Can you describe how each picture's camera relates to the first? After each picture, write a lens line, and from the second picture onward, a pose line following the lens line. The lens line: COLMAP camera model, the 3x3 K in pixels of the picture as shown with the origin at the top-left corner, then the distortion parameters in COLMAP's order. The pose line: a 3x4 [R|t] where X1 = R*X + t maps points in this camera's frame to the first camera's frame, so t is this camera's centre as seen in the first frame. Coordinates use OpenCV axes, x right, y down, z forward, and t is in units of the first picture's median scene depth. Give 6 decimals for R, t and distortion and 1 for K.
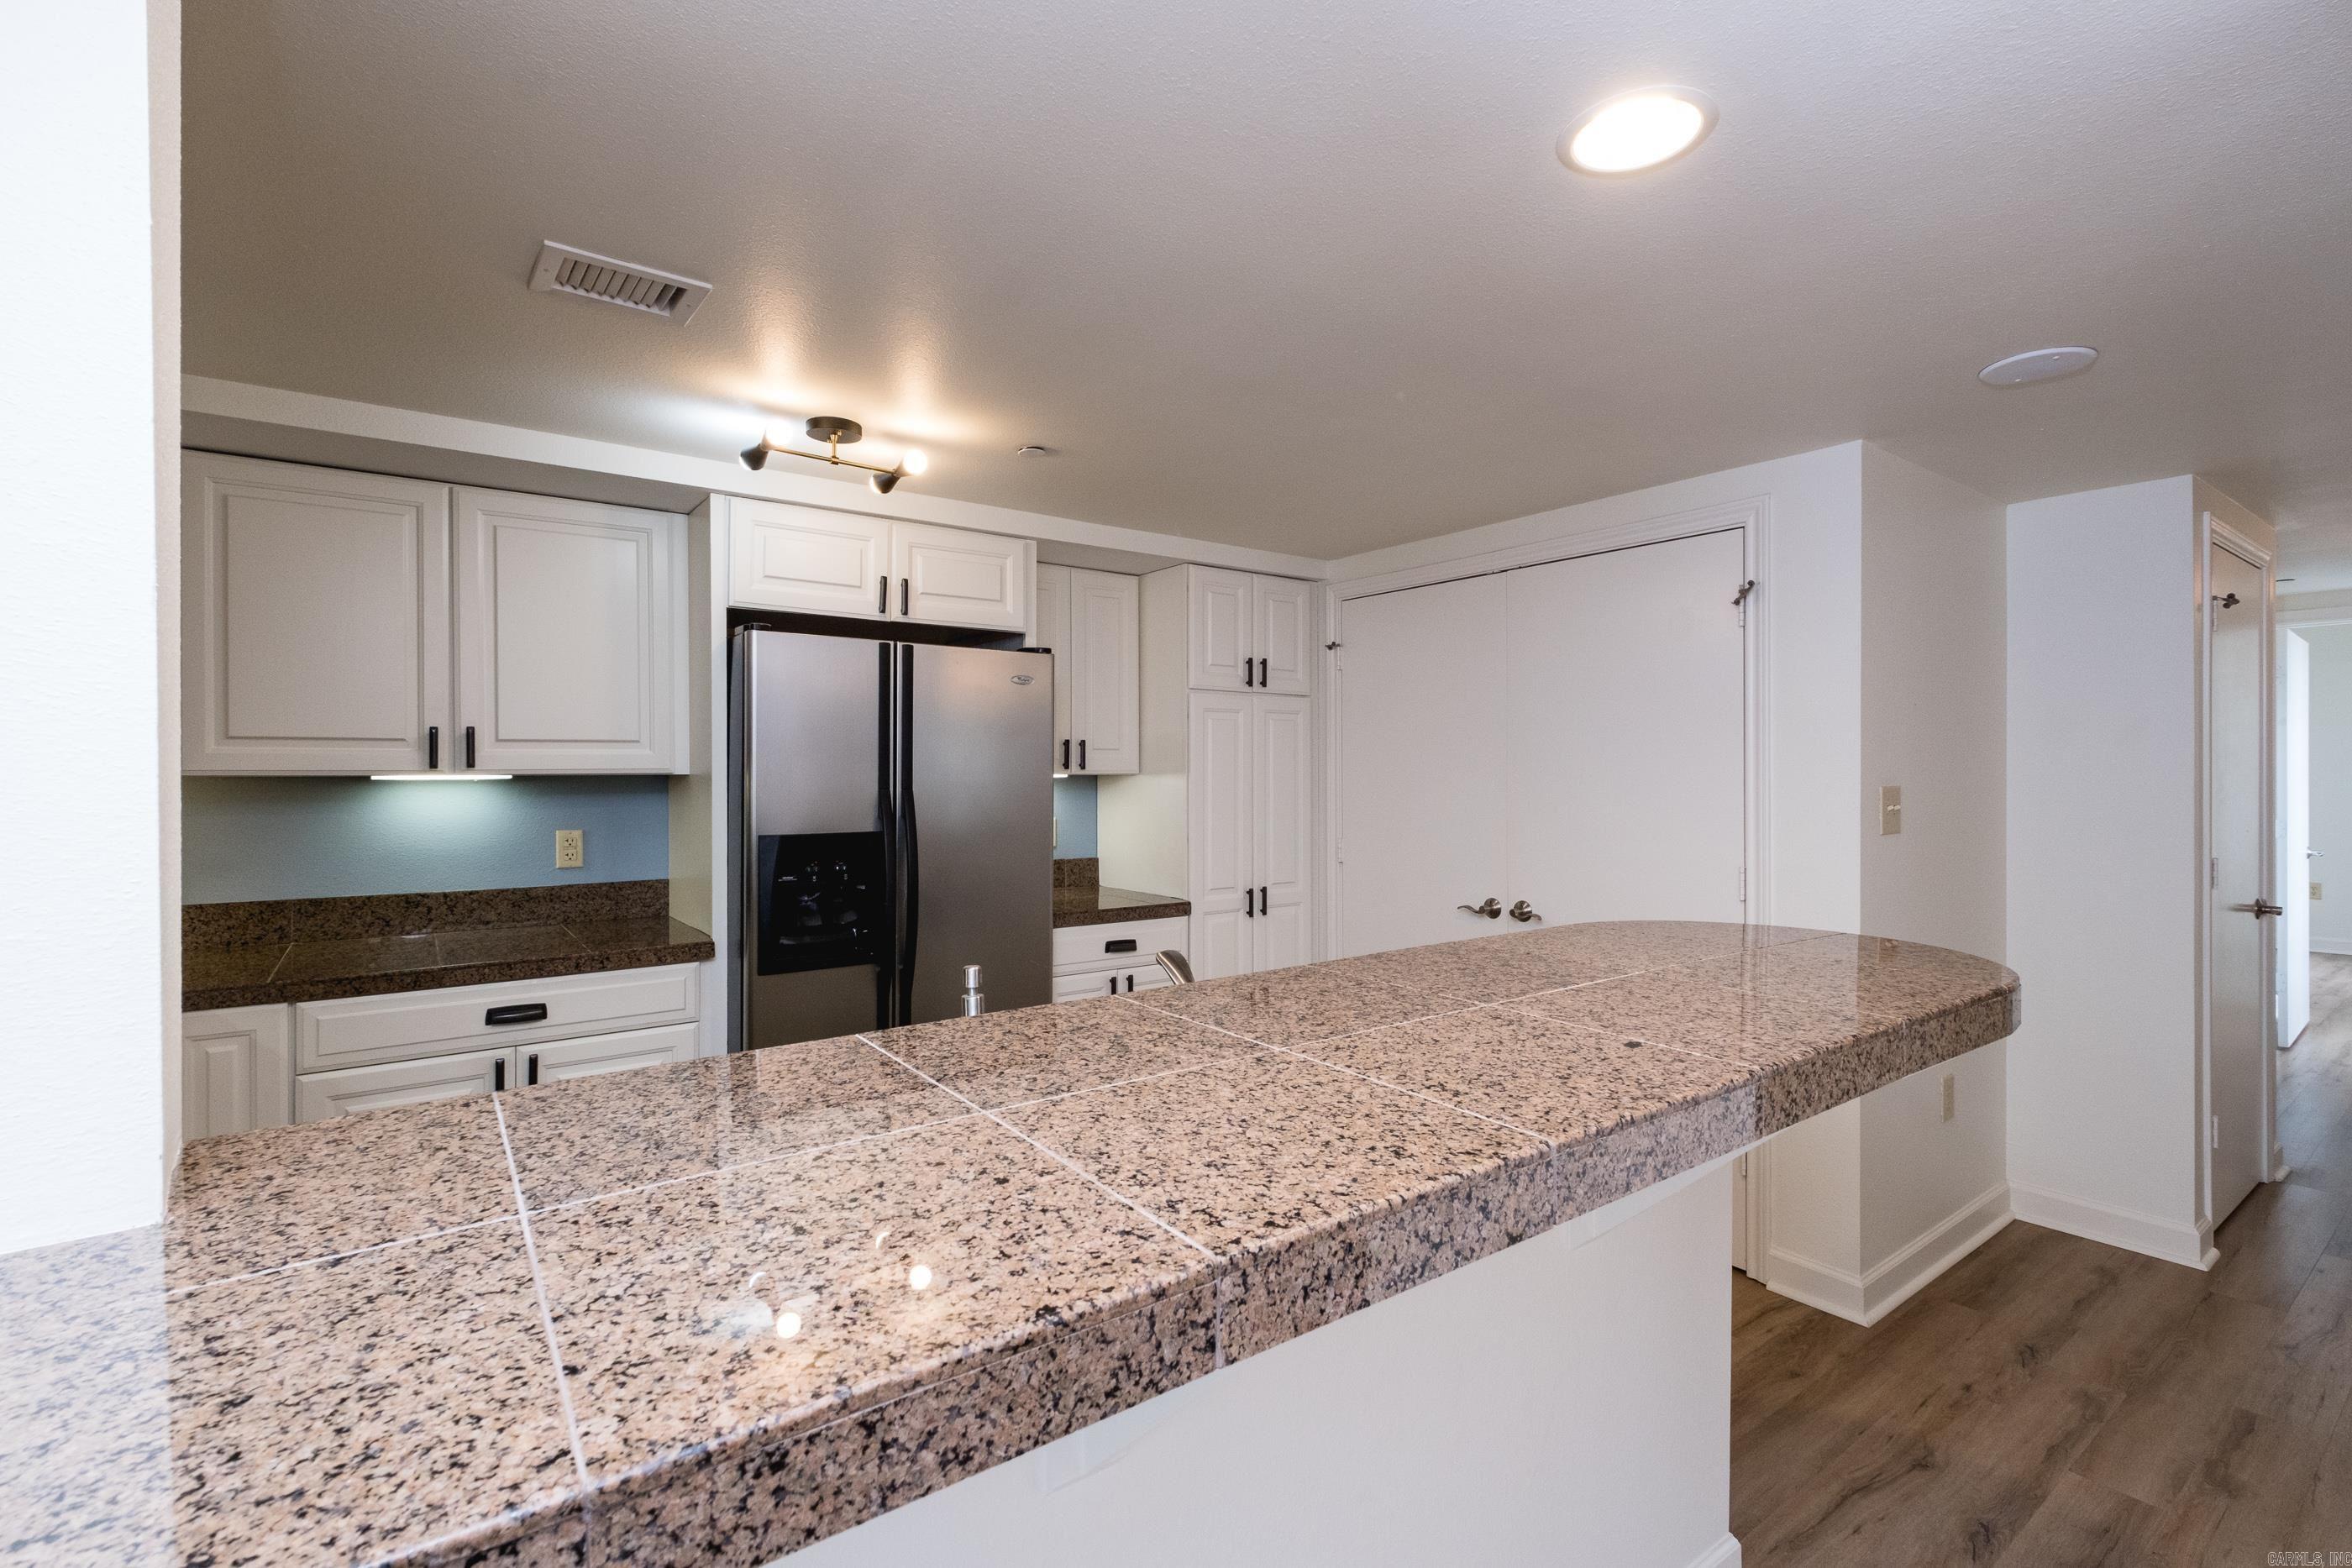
lens RADIAL K [[1079.0, 0, 1178.2], [0, 1079.0, 783.2], [0, 0, 1]] dist [0.002271, -0.000033]
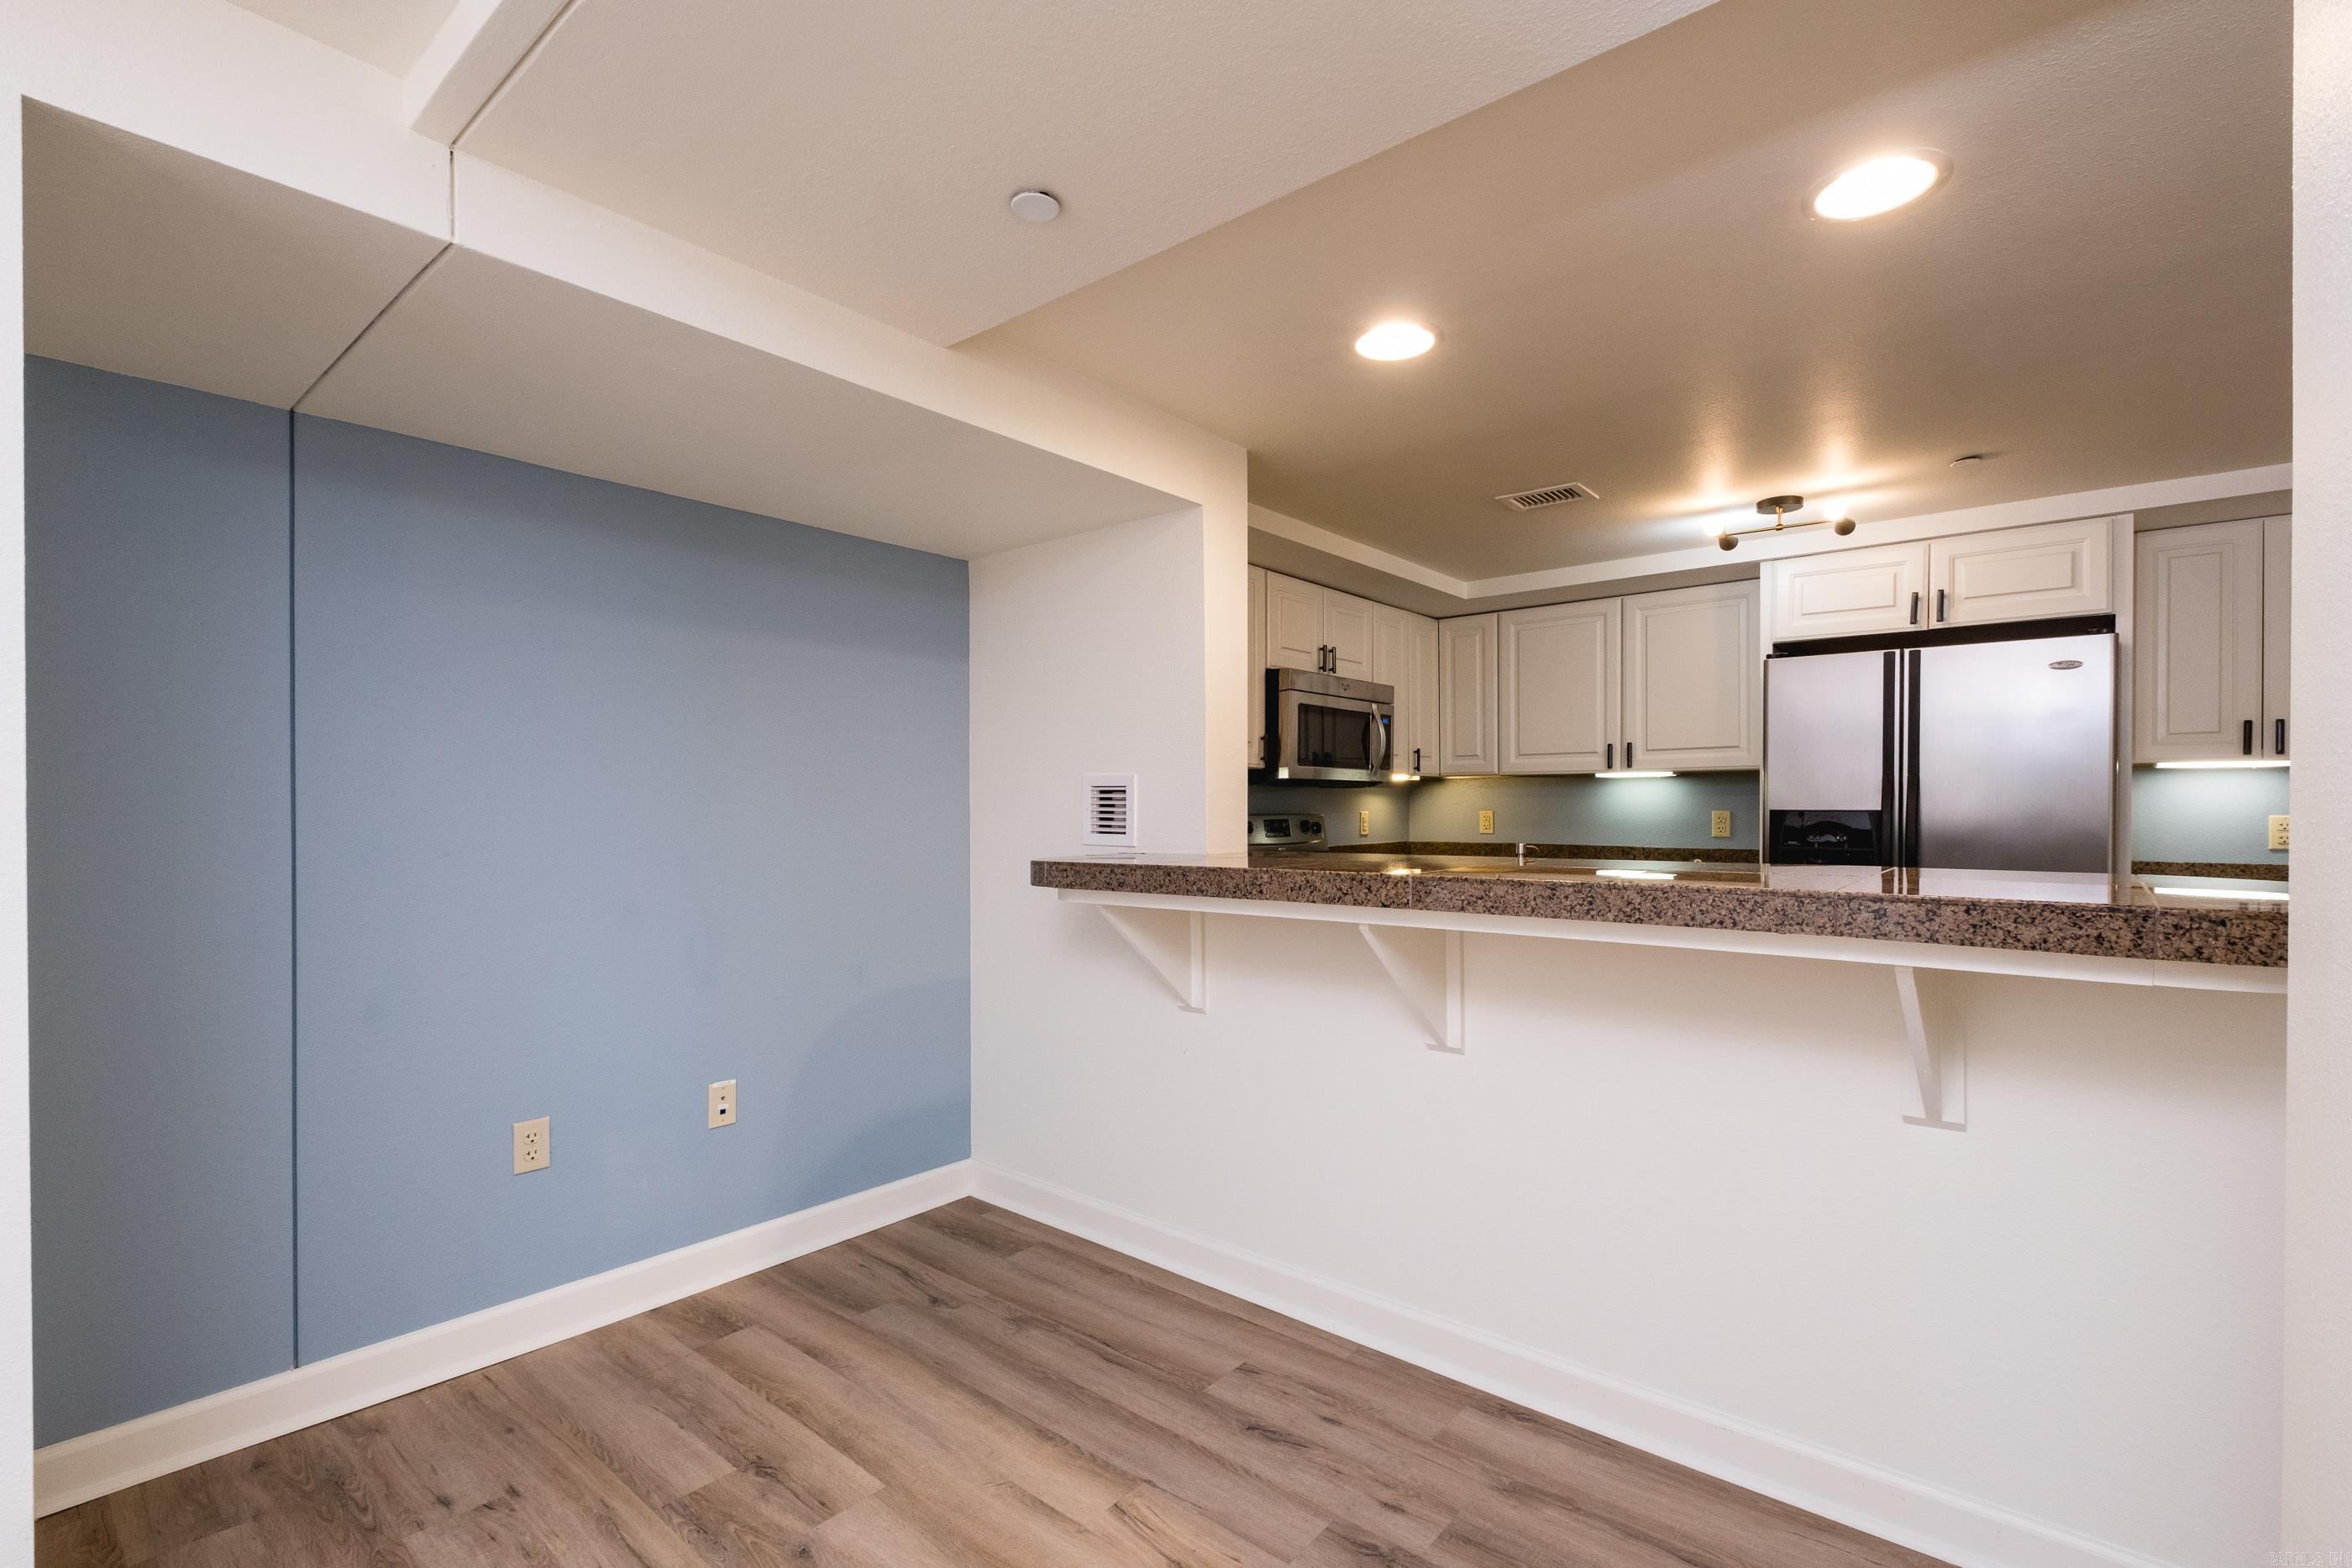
lens RADIAL K [[1034.6, 0, 1258.3], [0, 1034.6, 814.5], [0, 0, 1]] dist [0.010049, -0.007393]
pose [[0.299363, 0.006111, -0.954120, 0.686137], [-0.004408, 0.999978, 0.005022, 0.052424], [0.954129, 0.002702, 0.299384, -0.005416]]
